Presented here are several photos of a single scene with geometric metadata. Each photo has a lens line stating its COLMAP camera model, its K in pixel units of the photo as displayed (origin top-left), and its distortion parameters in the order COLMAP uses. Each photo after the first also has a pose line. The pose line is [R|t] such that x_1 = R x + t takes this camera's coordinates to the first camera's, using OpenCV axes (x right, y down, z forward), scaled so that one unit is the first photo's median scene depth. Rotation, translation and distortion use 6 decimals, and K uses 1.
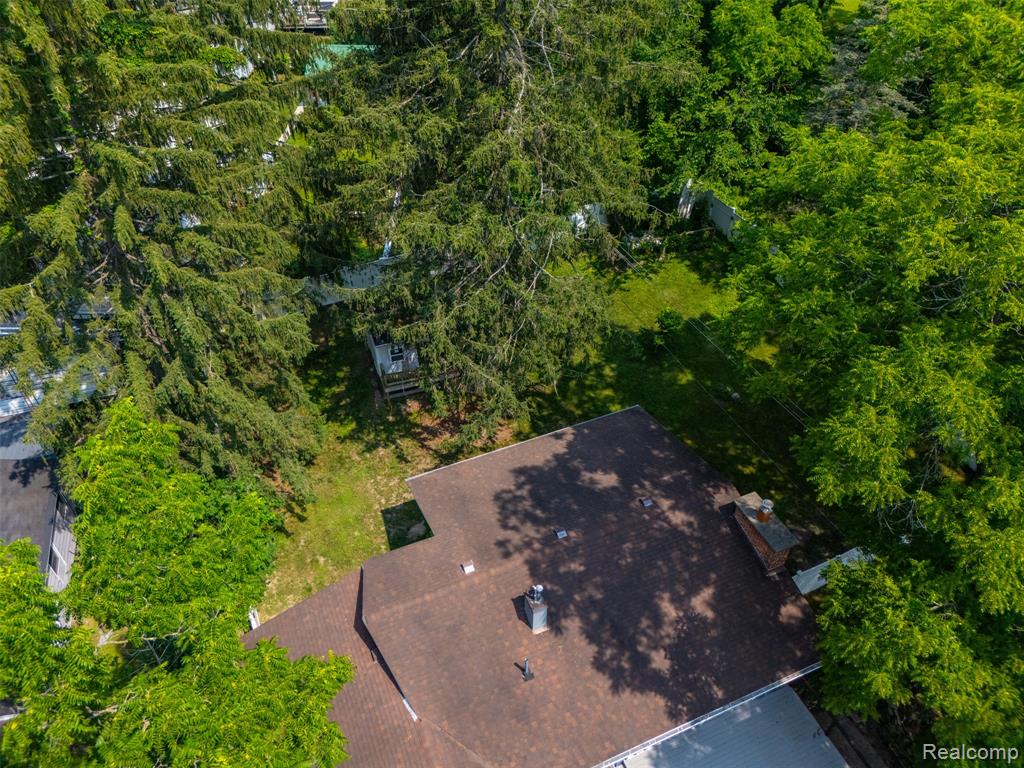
lens RADIAL K [[768.0, 0, 515.2], [0, 768.0, 382.7], [0, 0, 1]] dist [0.032616, -0.006308]
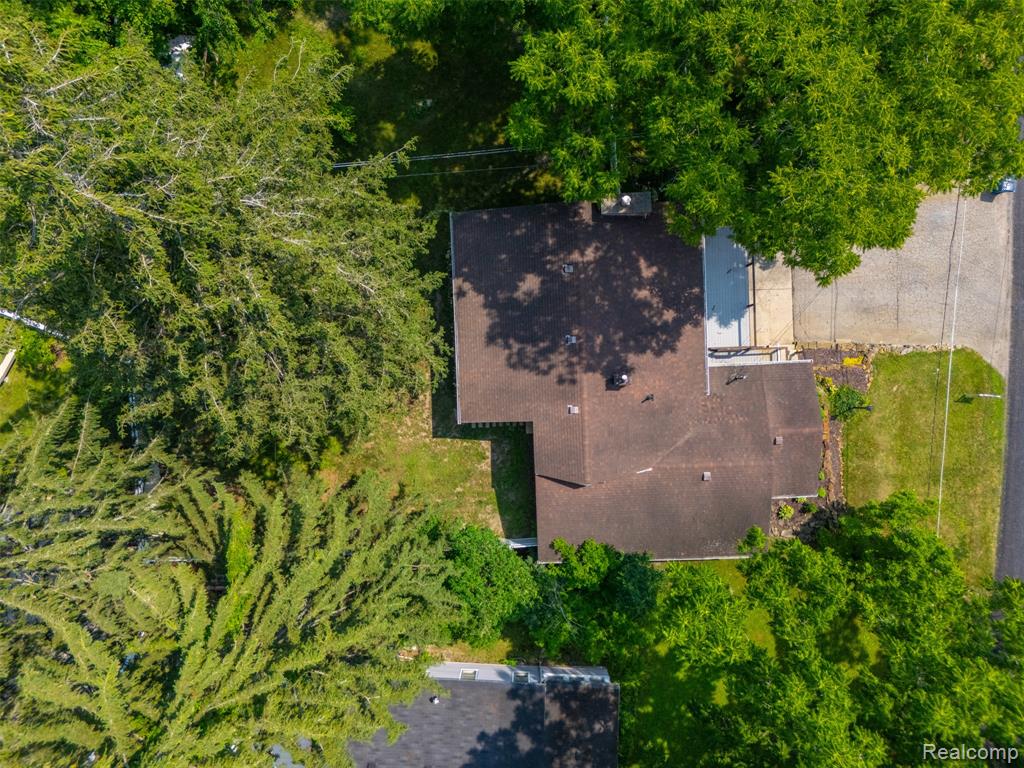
lens RADIAL K [[768.0, 0, 513.6], [0, 768.0, 387.0], [0, 0, 1]] dist [0.032616, -0.006308]
pose [[0.364983, -0.930982, -0.007735, -0.050465], [0.610352, 0.232993, 0.757089, -0.936238], [-0.703034, -0.281046, 0.653266, 0.141303]]
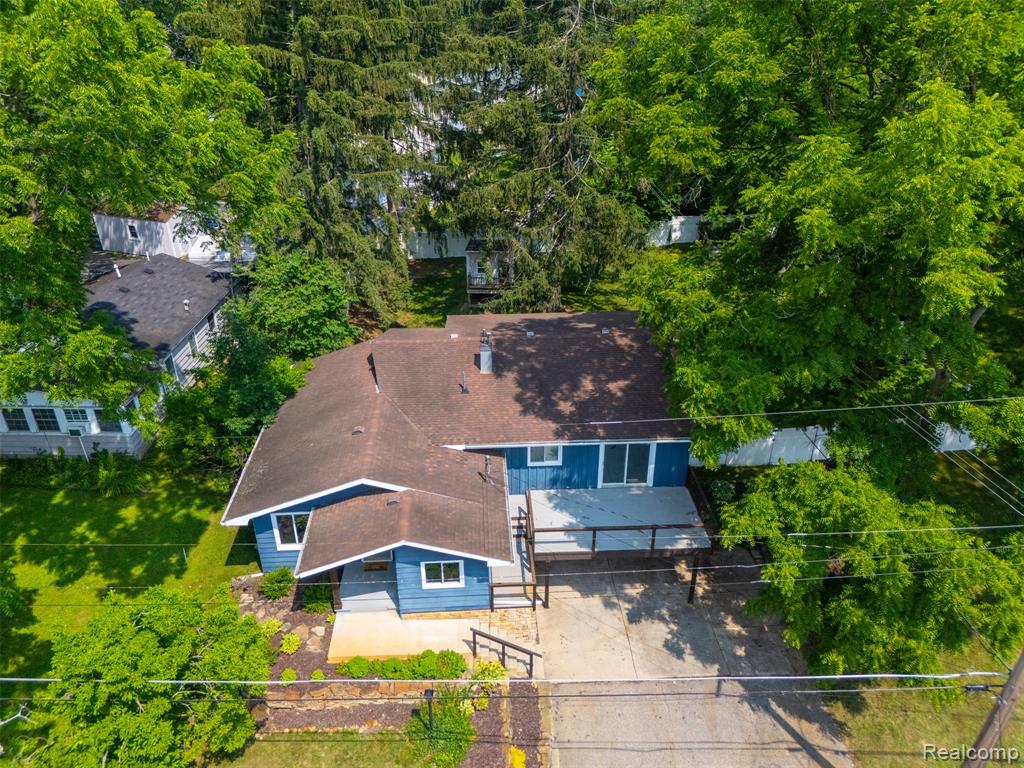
lens RADIAL K [[768.0, 0, 515.9], [0, 768.0, 383.7], [0, 0, 1]] dist [0.032616, -0.006308]
pose [[0.939029, 0.169360, -0.299236, 0.457742], [-0.233620, 0.952808, -0.193855, 0.555027], [0.252283, 0.251943, 0.934279, -0.214936]]
